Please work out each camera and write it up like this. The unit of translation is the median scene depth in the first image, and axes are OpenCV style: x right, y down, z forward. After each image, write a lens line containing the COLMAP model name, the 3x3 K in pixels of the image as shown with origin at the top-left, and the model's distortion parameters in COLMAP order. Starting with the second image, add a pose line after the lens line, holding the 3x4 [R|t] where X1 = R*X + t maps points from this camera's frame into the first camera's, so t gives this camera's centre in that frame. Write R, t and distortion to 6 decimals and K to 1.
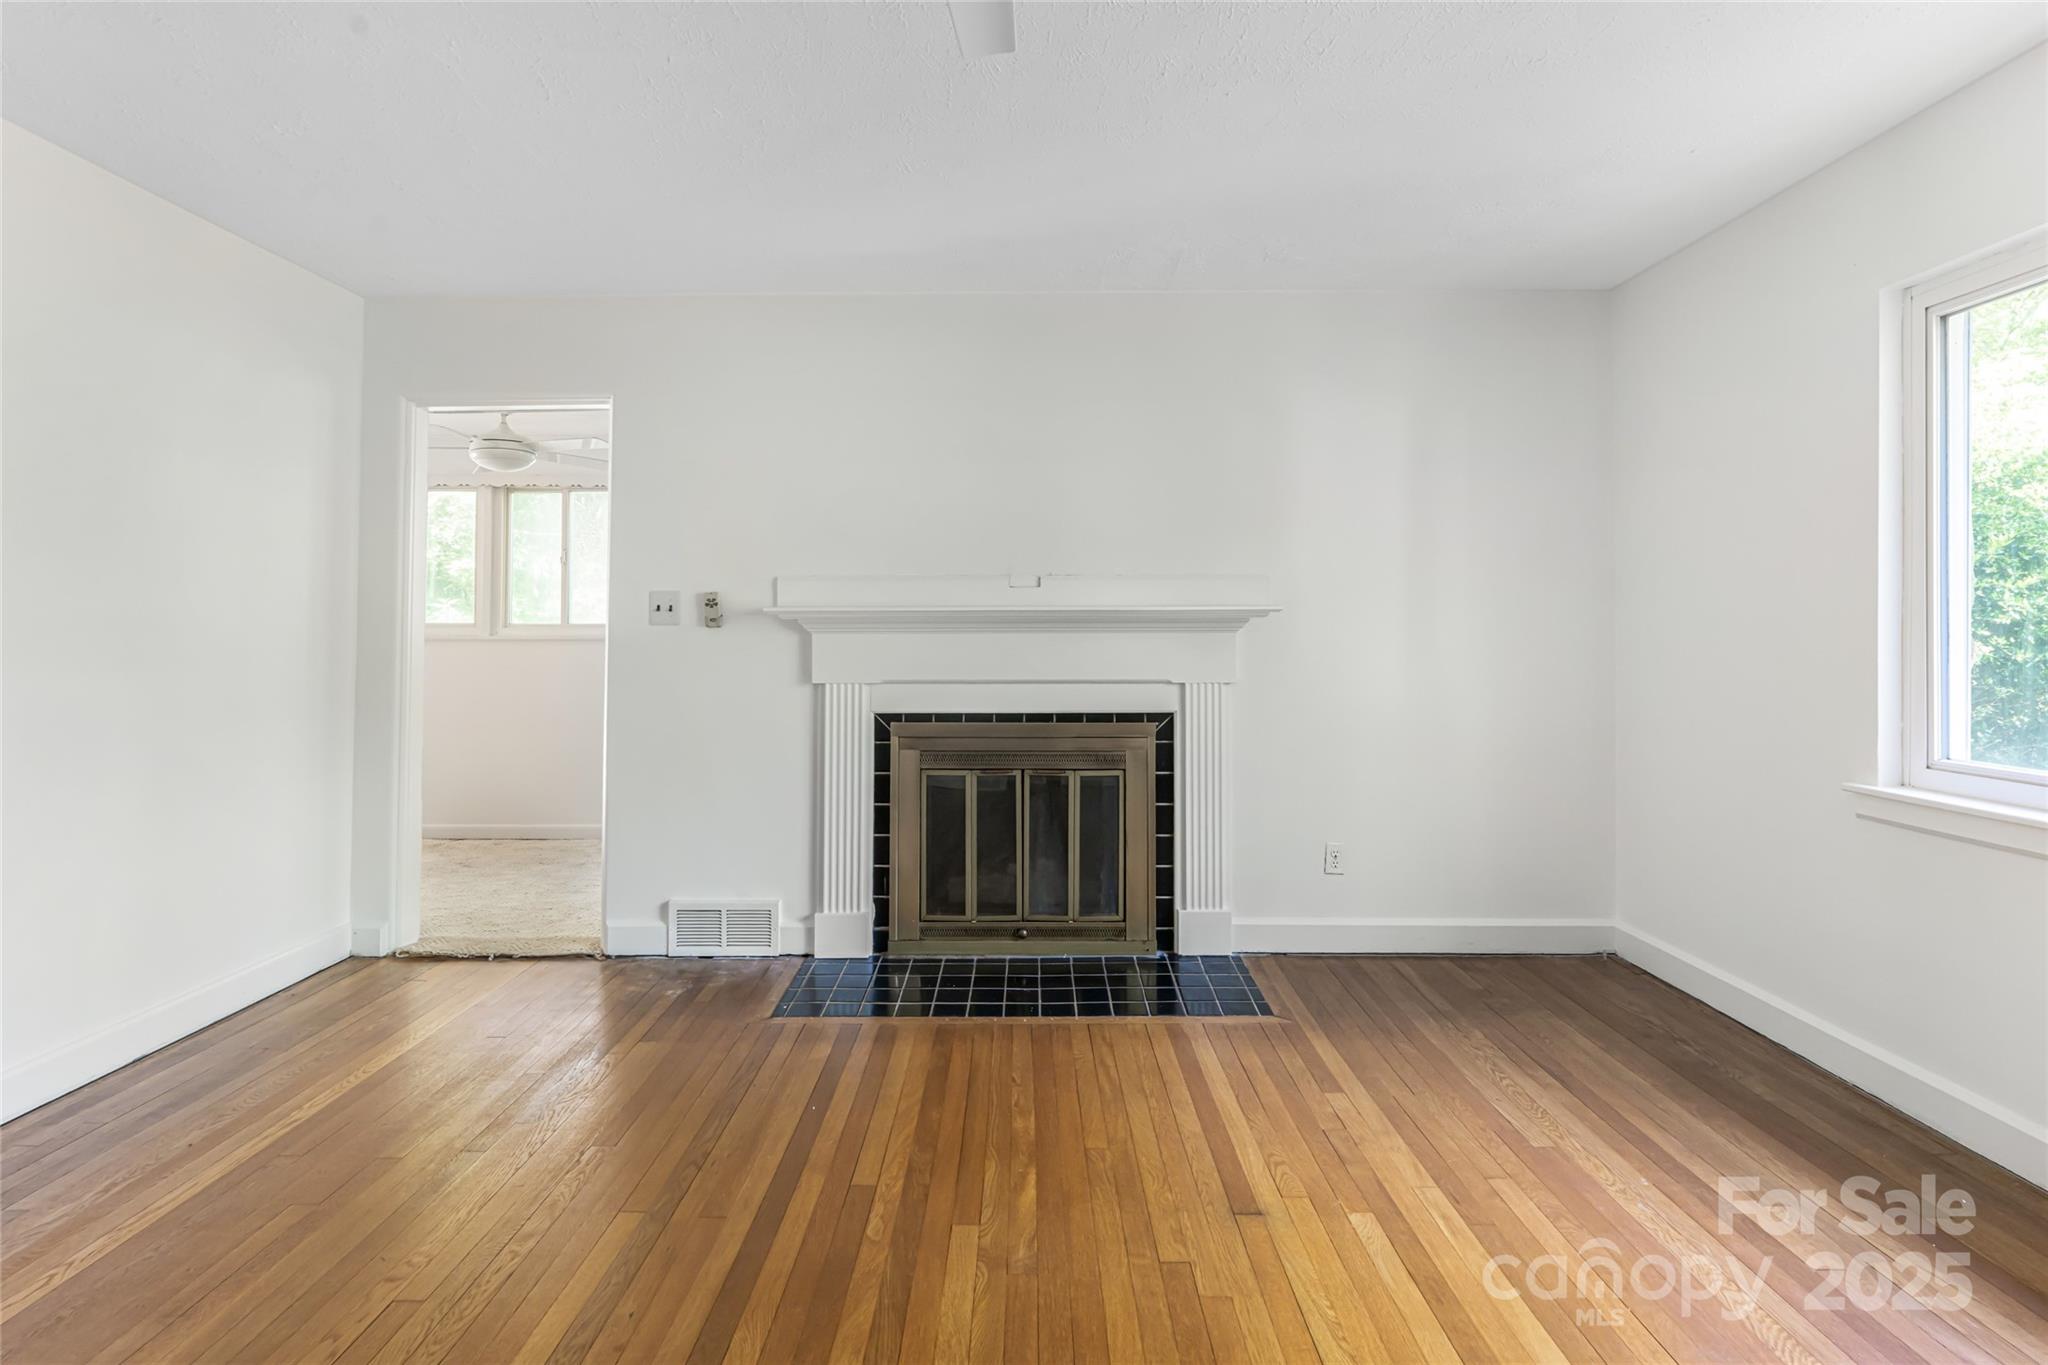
lens RADIAL K [[1023.3, 0, 1017.5], [0, 1023.3, 620.0], [0, 0, 1]] dist [0.001971, -0.000605]
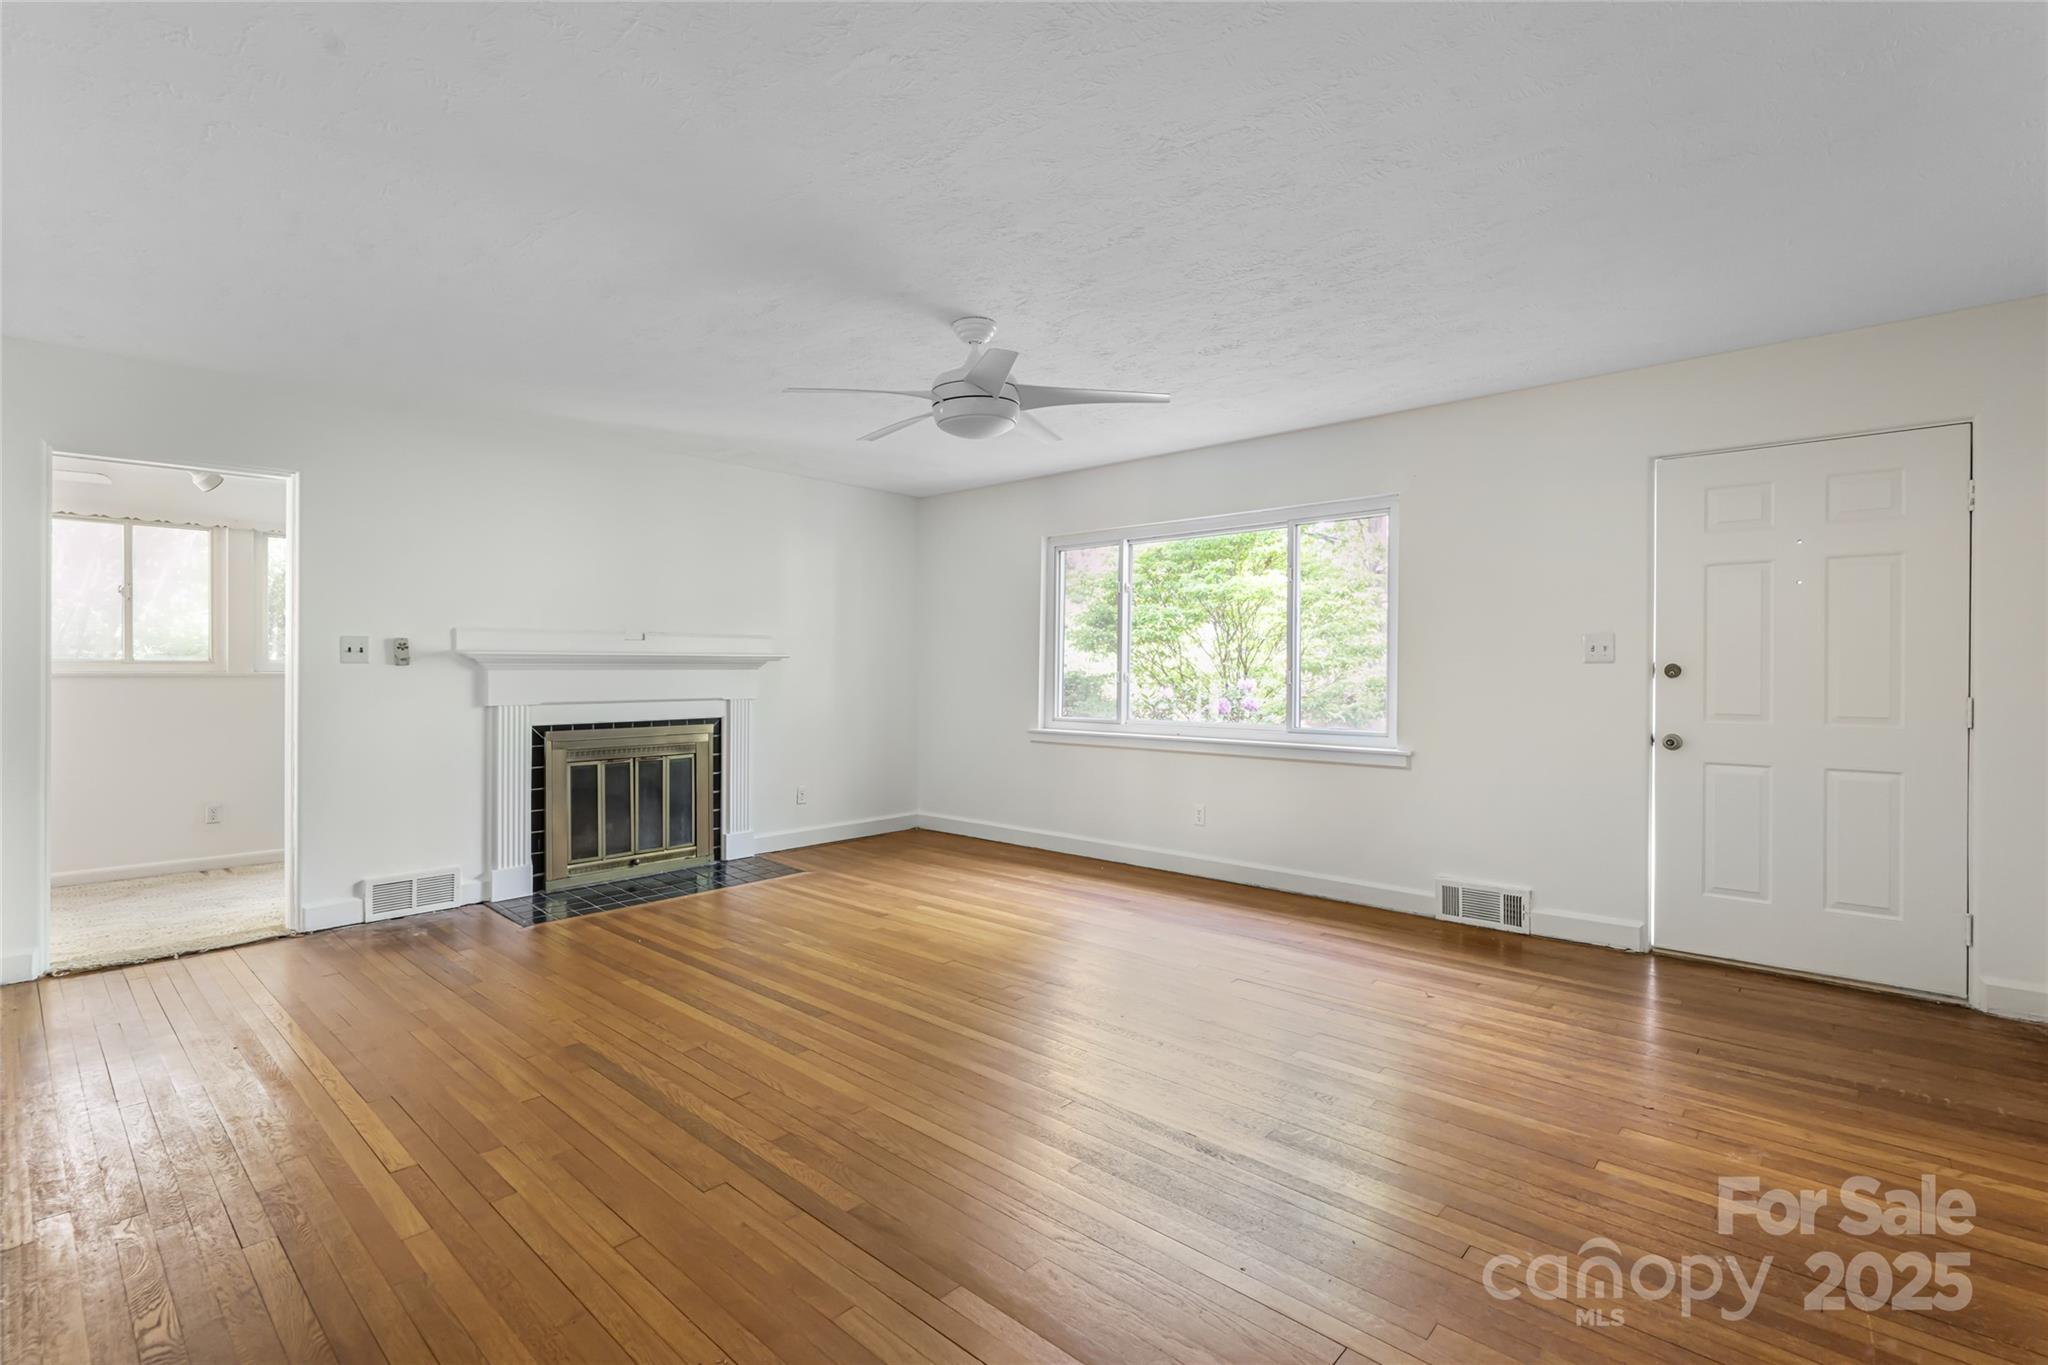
lens RADIAL K [[926.9, 0, 1024.0], [0, 926.9, 682.5], [0, 0, 1]] dist [-0.001119, 0.000100]
pose [[0.660453, -0.009081, 0.750813, -0.659518], [-0.013359, 0.999626, 0.023841, -0.009362], [-0.750749, -0.025776, 0.660085, -0.368688]]
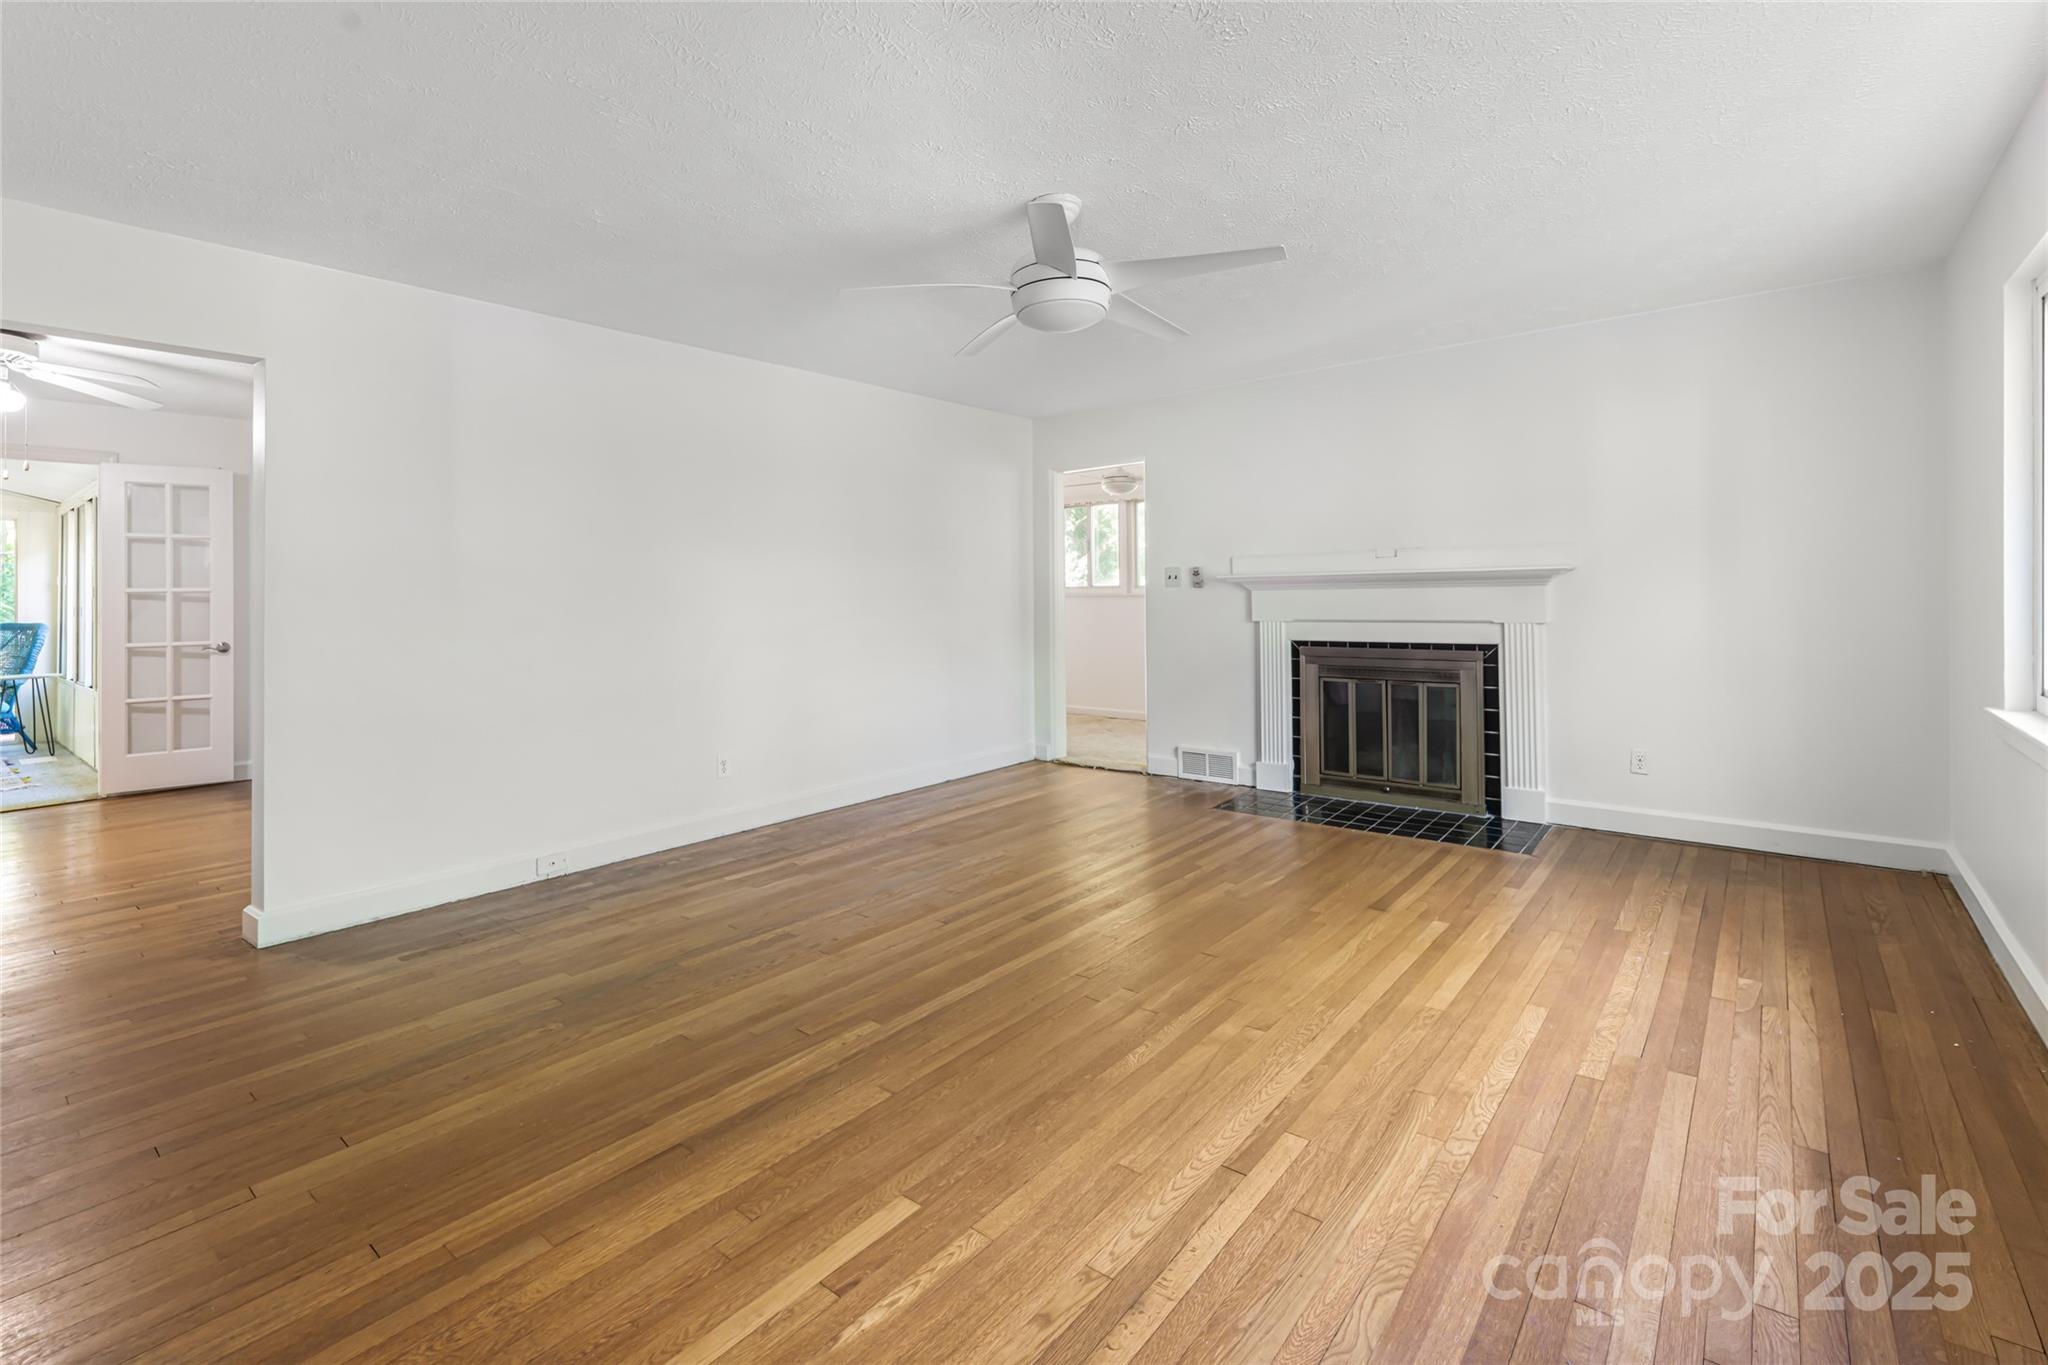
lens RADIAL K [[918.0, 0, 1030.6], [0, 918.0, 593.3], [0, 0, 1]] dist [0.000336, 0.000366]
pose [[0.781455, -0.011495, -0.623855, 0.435573], [0.023984, 0.999645, 0.011624, -0.007985], [0.623500, -0.024047, 0.781453, -0.362934]]
